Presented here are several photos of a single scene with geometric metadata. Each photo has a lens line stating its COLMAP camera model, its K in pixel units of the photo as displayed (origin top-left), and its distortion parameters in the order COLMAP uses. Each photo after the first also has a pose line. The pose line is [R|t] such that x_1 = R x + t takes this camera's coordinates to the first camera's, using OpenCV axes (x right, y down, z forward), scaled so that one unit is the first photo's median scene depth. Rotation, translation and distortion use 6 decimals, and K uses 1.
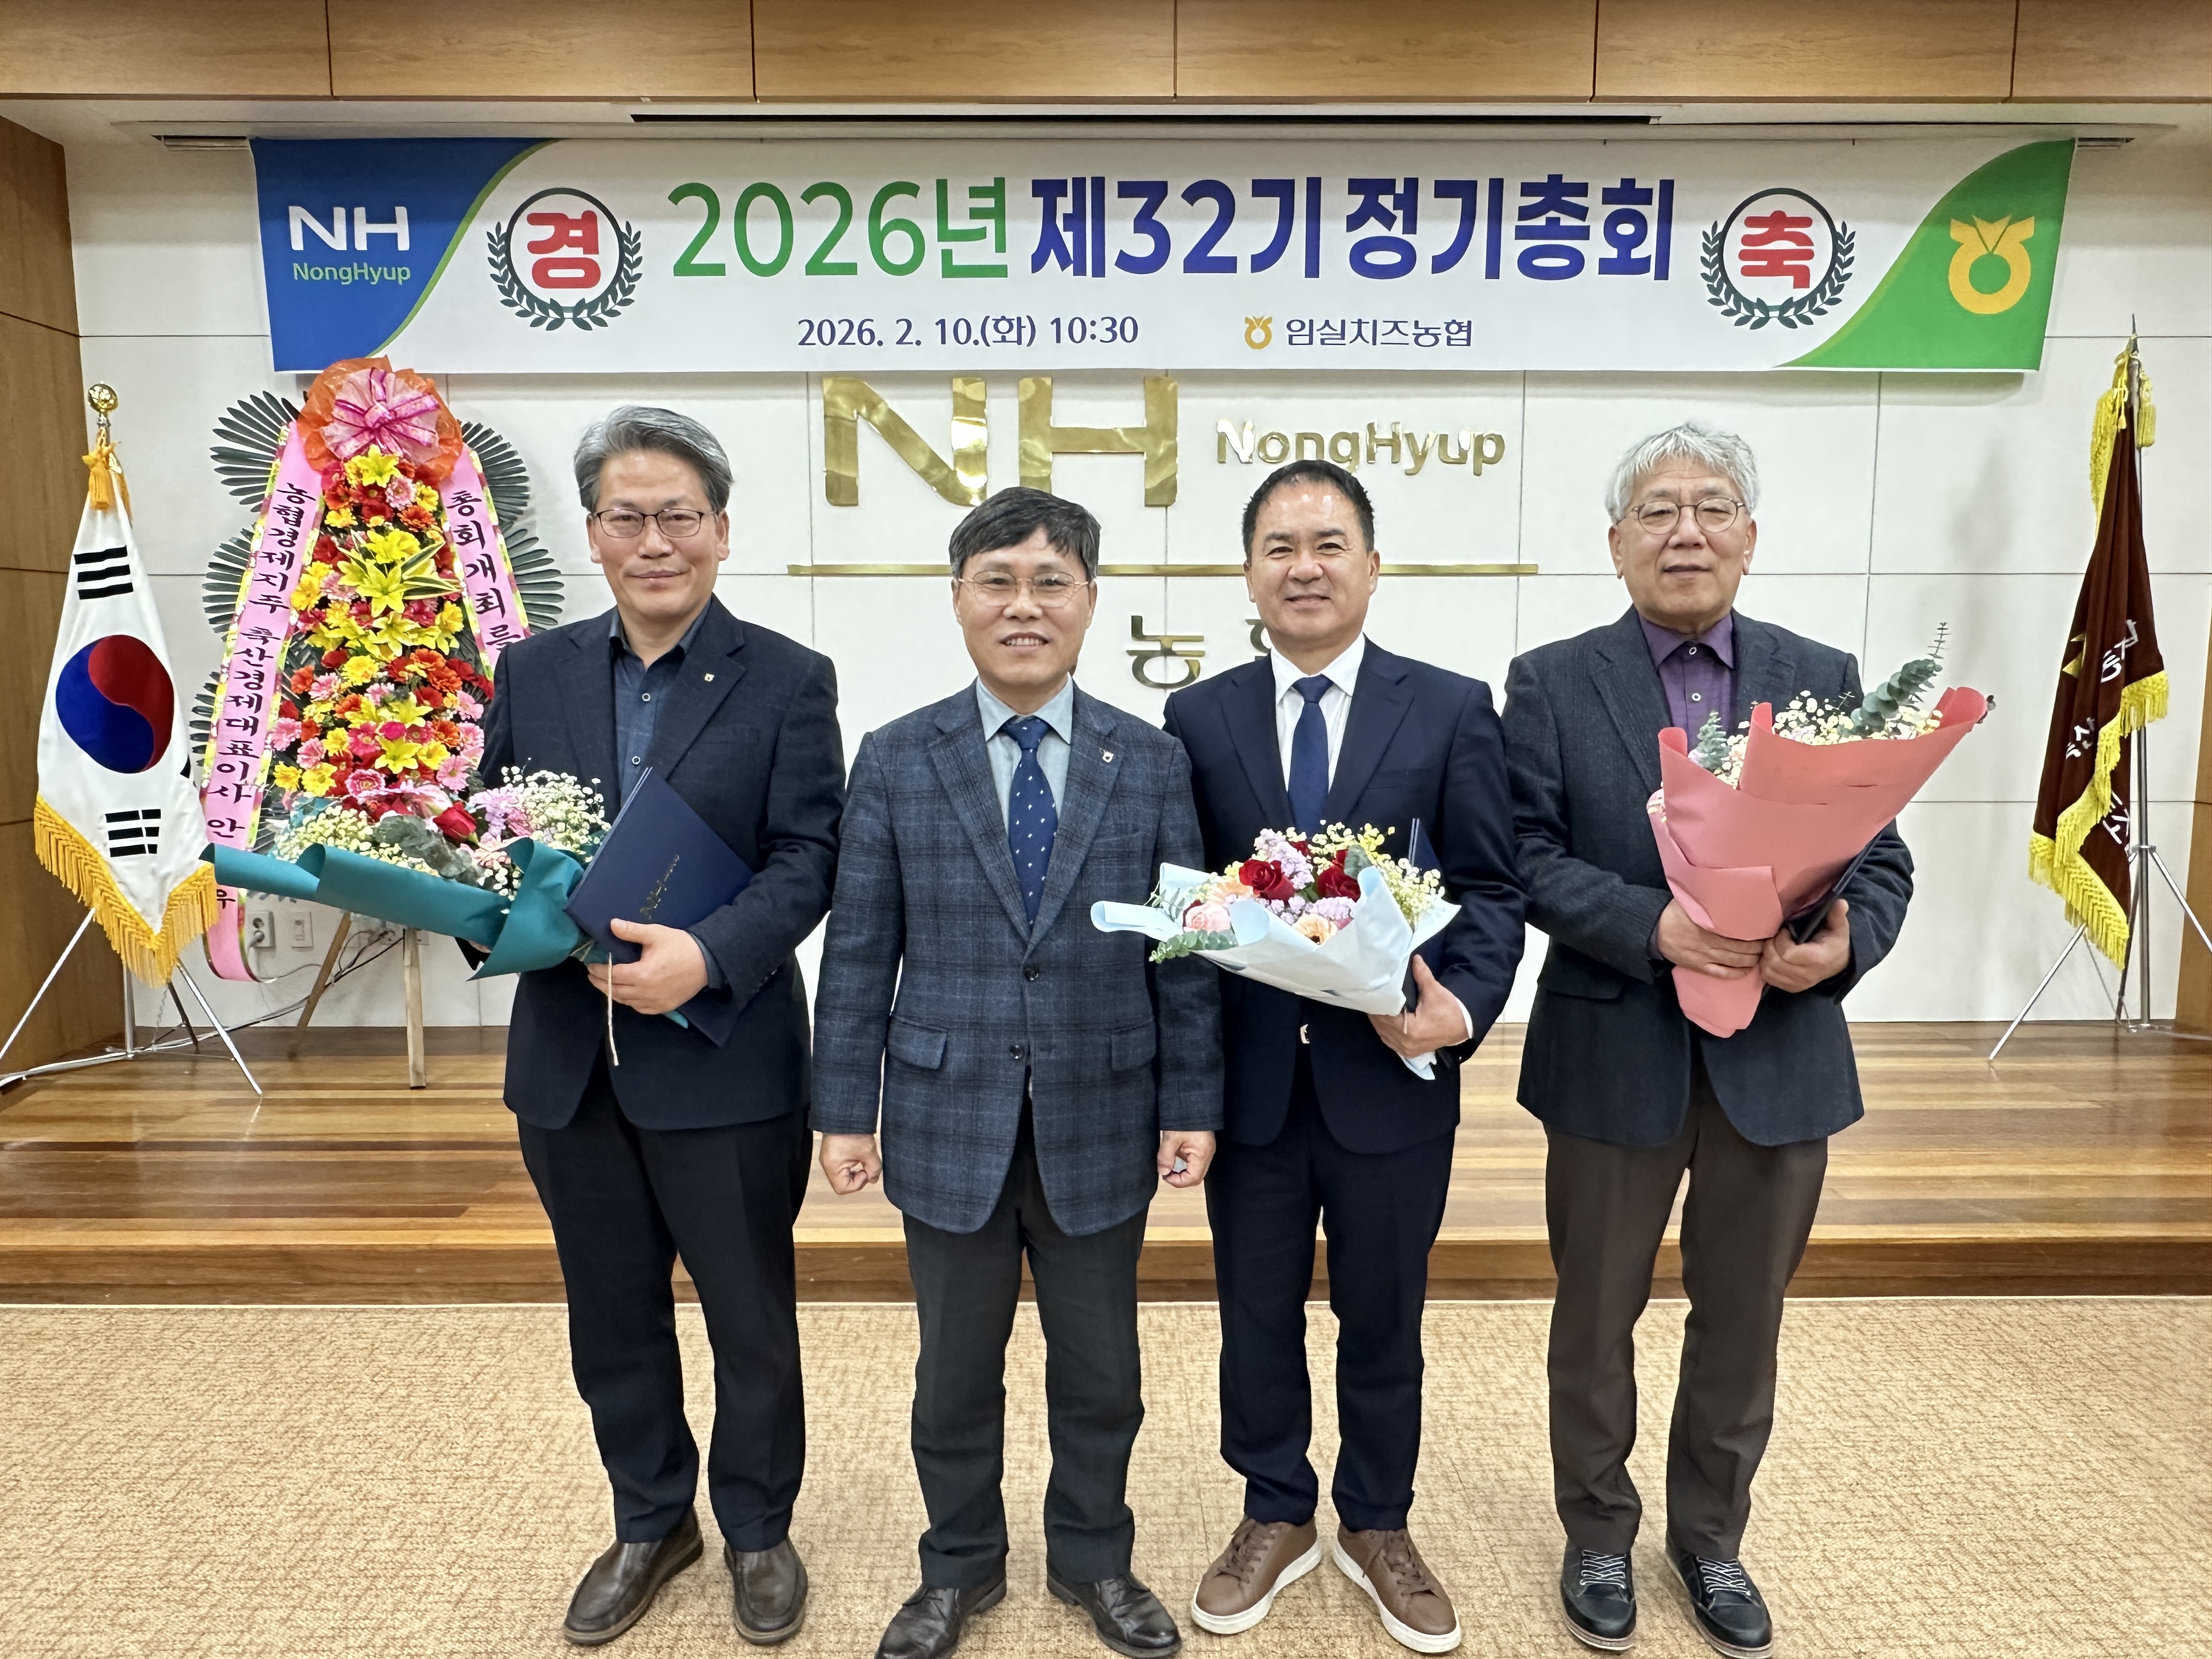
lens RADIAL K [[1611.7, 0, 1081.0], [0, 1611.7, 832.3], [0, 0, 1]] dist [-0.003713, 0.002957]
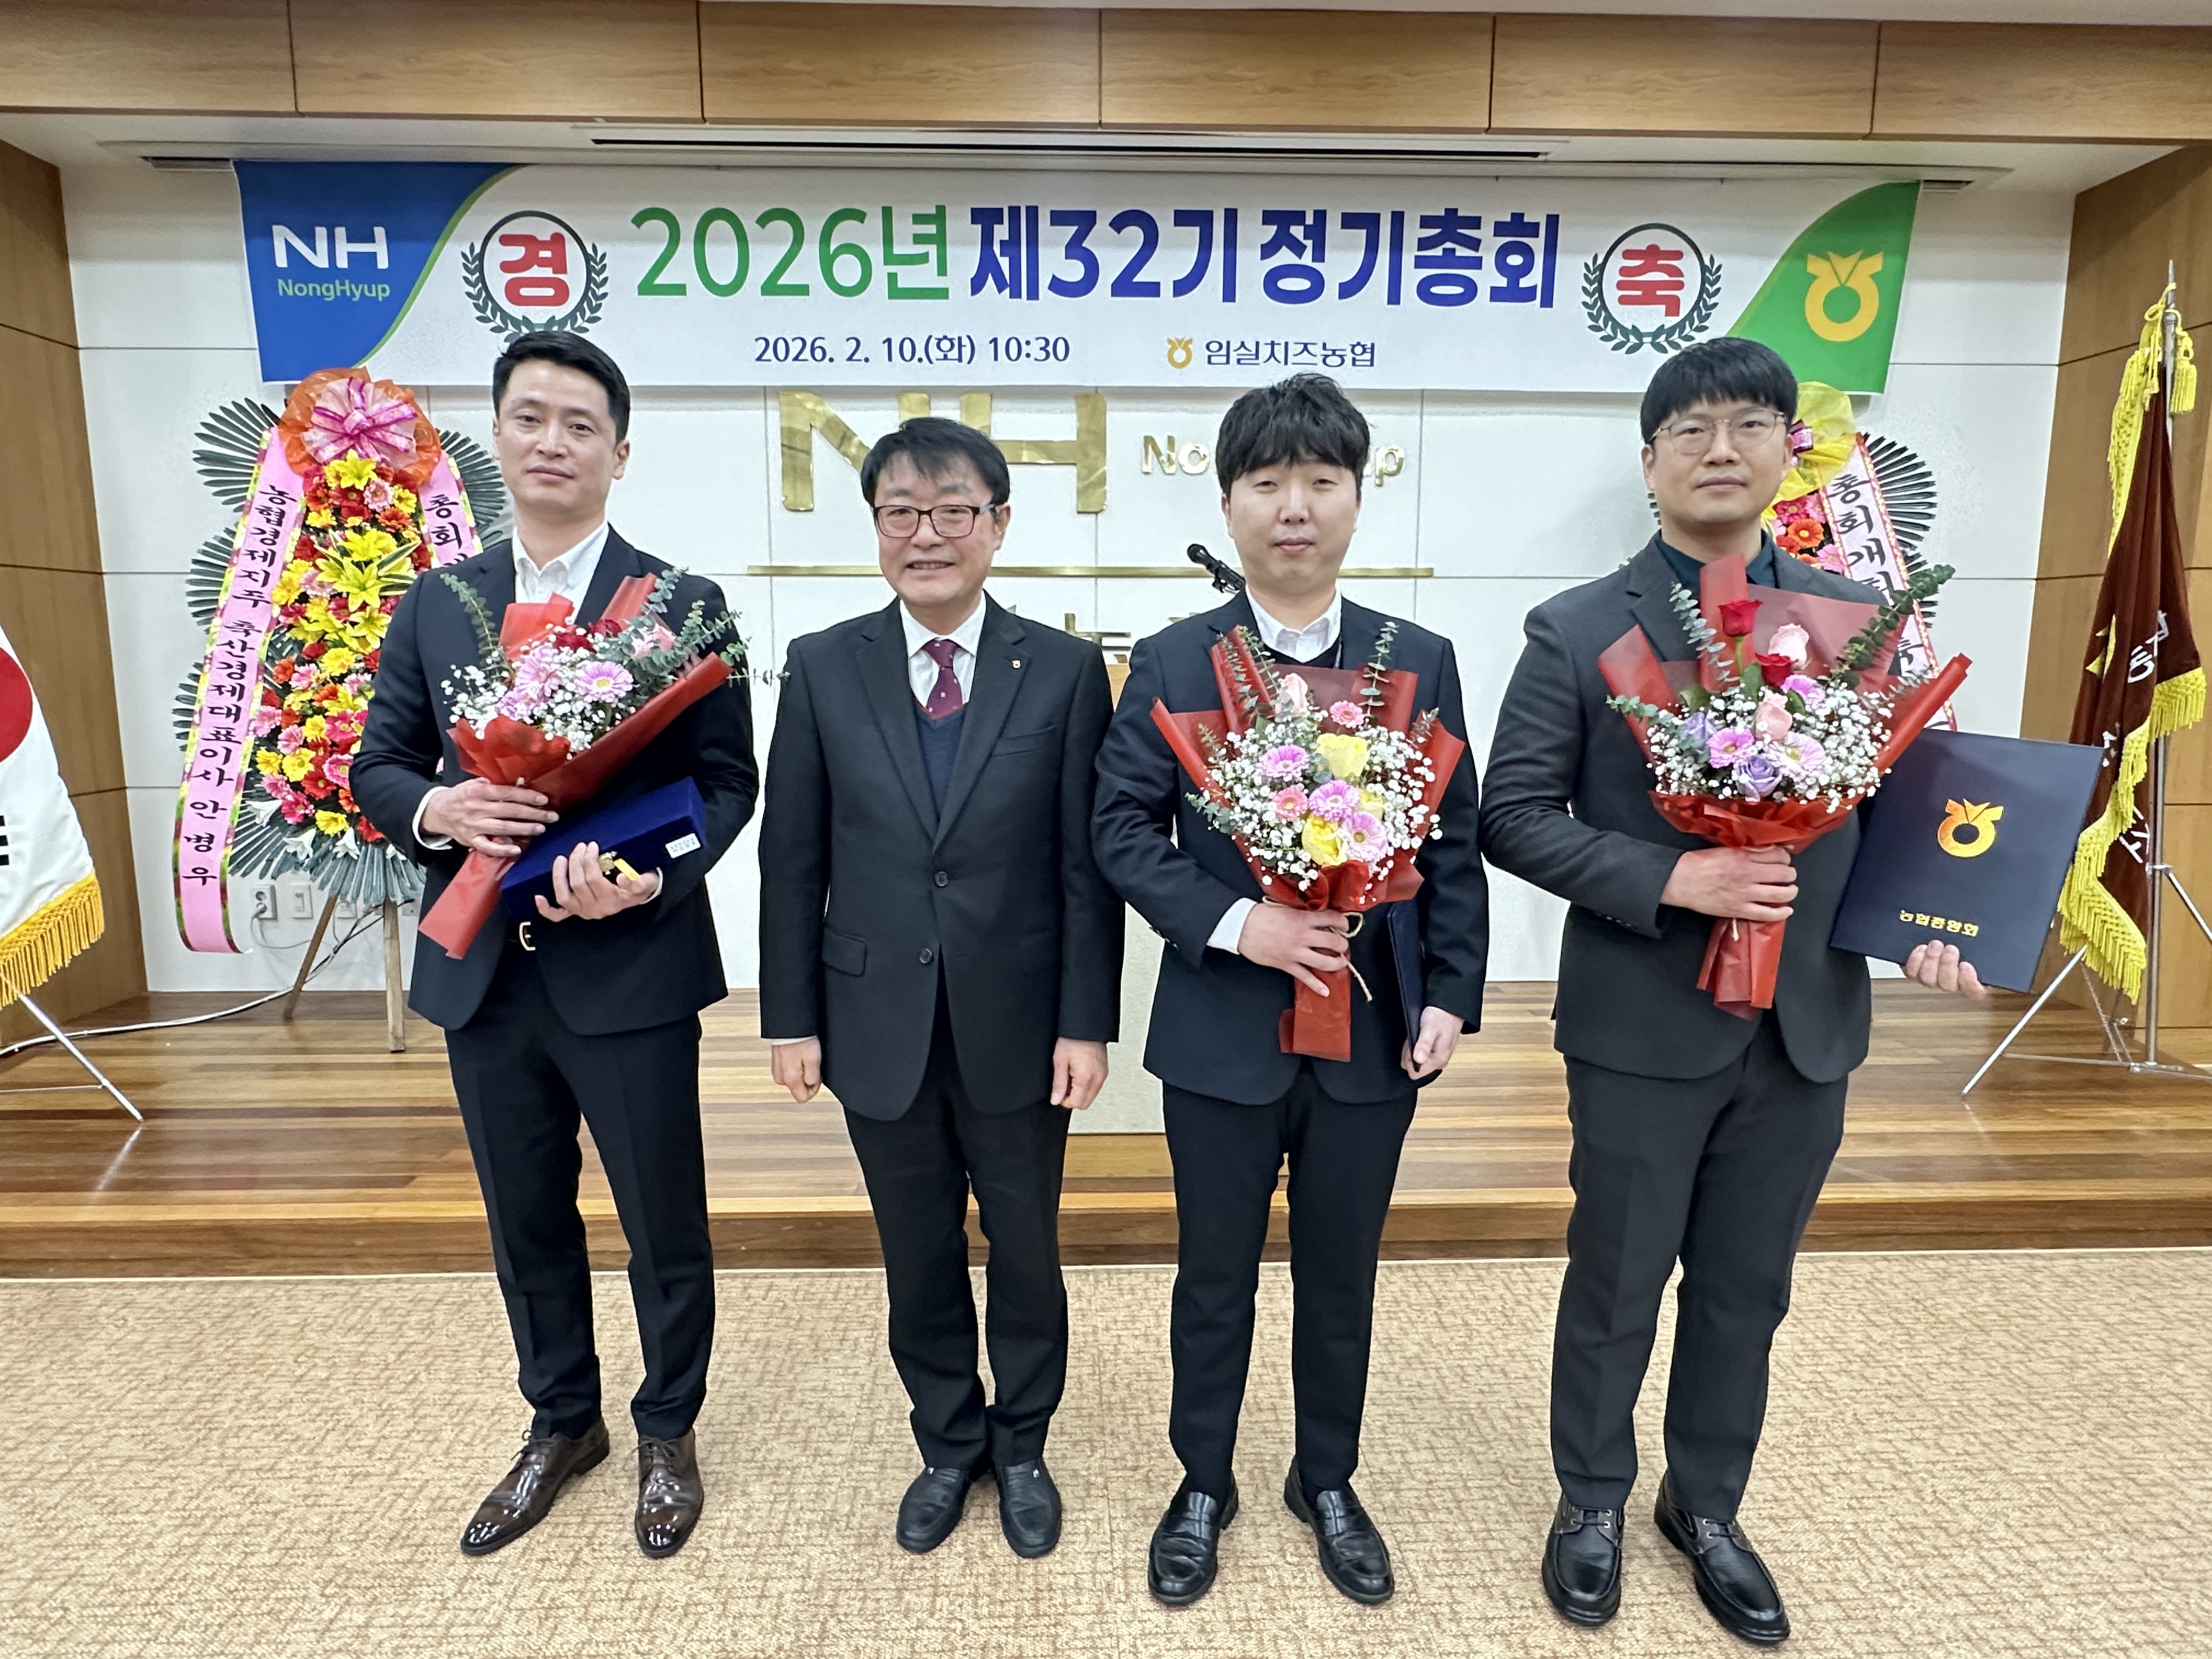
lens RADIAL K [[1330.6, 0, 1082.7], [0, 1330.6, 826.8], [0, 0, 1]] dist [-0.002248, 0.000246]
pose [[0.999629, -0.001476, 0.027212, 0.019787], [0.001002, 0.999848, 0.017426, -0.005623], [-0.027234, -0.017393, 0.999478, 0.099215]]
